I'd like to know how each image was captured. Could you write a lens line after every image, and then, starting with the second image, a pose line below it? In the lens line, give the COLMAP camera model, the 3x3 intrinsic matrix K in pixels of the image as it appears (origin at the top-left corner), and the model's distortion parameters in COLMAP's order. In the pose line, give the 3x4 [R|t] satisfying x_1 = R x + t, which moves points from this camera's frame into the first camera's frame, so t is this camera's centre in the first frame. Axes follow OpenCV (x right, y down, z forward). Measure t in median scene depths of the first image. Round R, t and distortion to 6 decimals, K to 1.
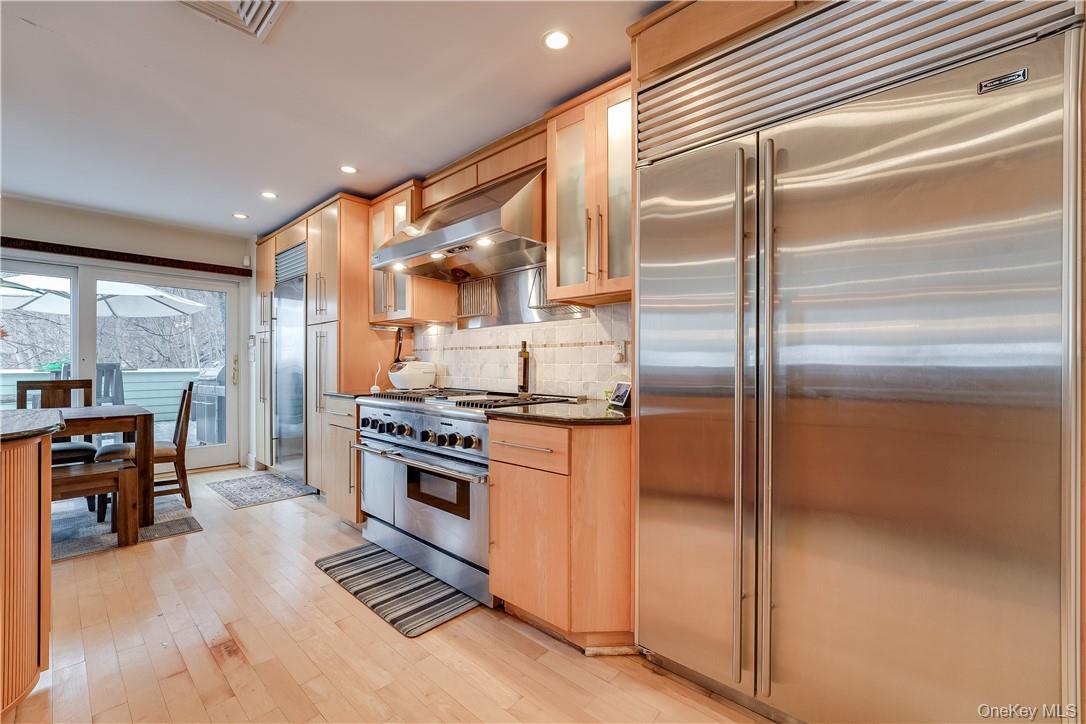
lens RADIAL K [[455.2, 0, 543.0], [0, 455.2, 362.0], [0, 0, 1]] dist [-0.000403, 0.000210]
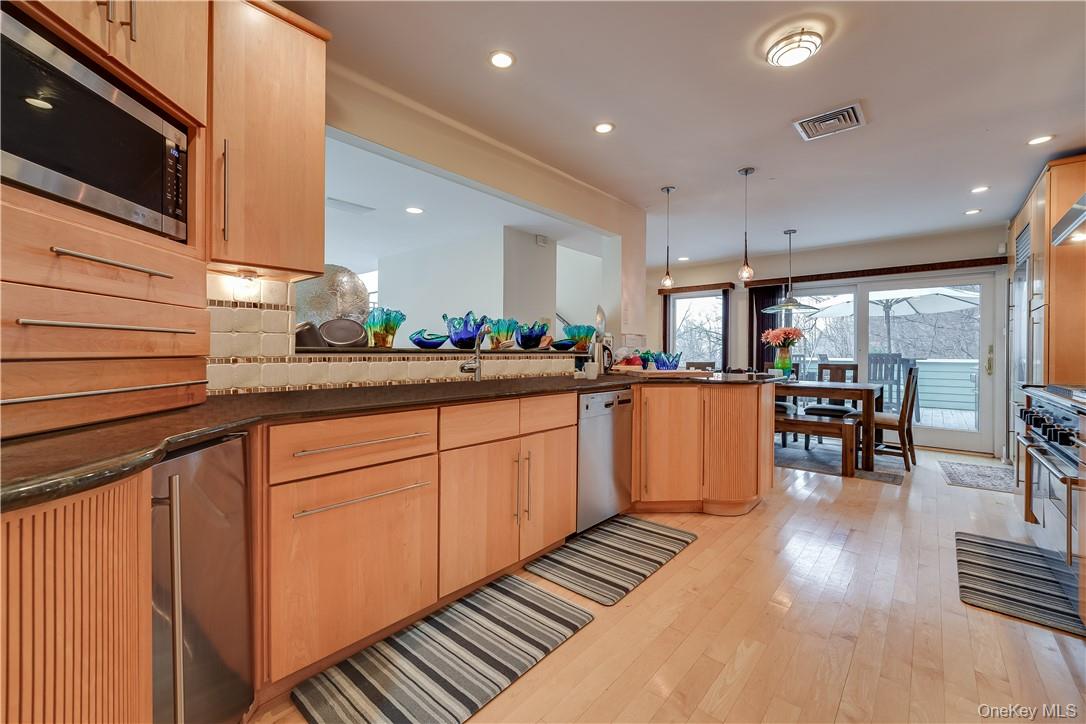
lens RADIAL K [[451.1, 0, 540.3], [0, 451.1, 355.7], [0, 0, 1]] dist [0.000712, 0.000219]
pose [[0.032068, 0.007236, -0.999460, 0.382181], [-0.001649, 0.999973, 0.007187, 0.003858], [0.999484, 0.001417, 0.032079, -0.028512]]
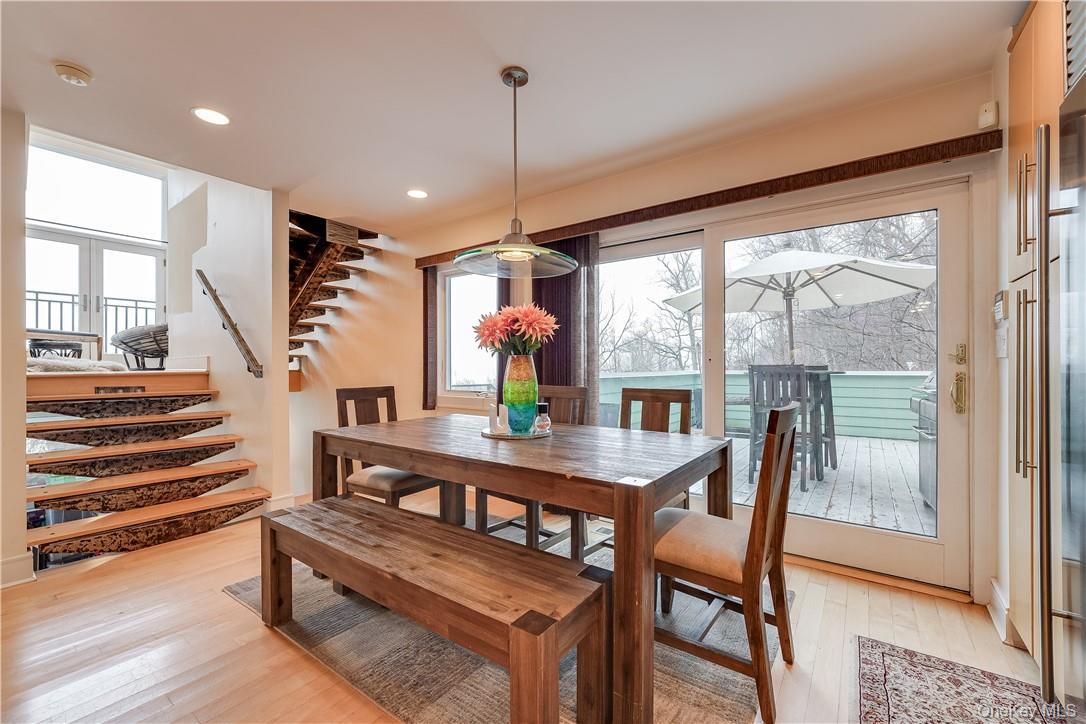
lens RADIAL K [[445.9, 0, 542.0], [0, 445.9, 367.6], [0, 0, 1]] dist [-0.001259, -0.000271]
pose [[0.119367, 0.004651, -0.992839, -0.396824], [0.007387, 0.999957, 0.005572, 0.002230], [0.992823, -0.007999, 0.119327, 0.731658]]
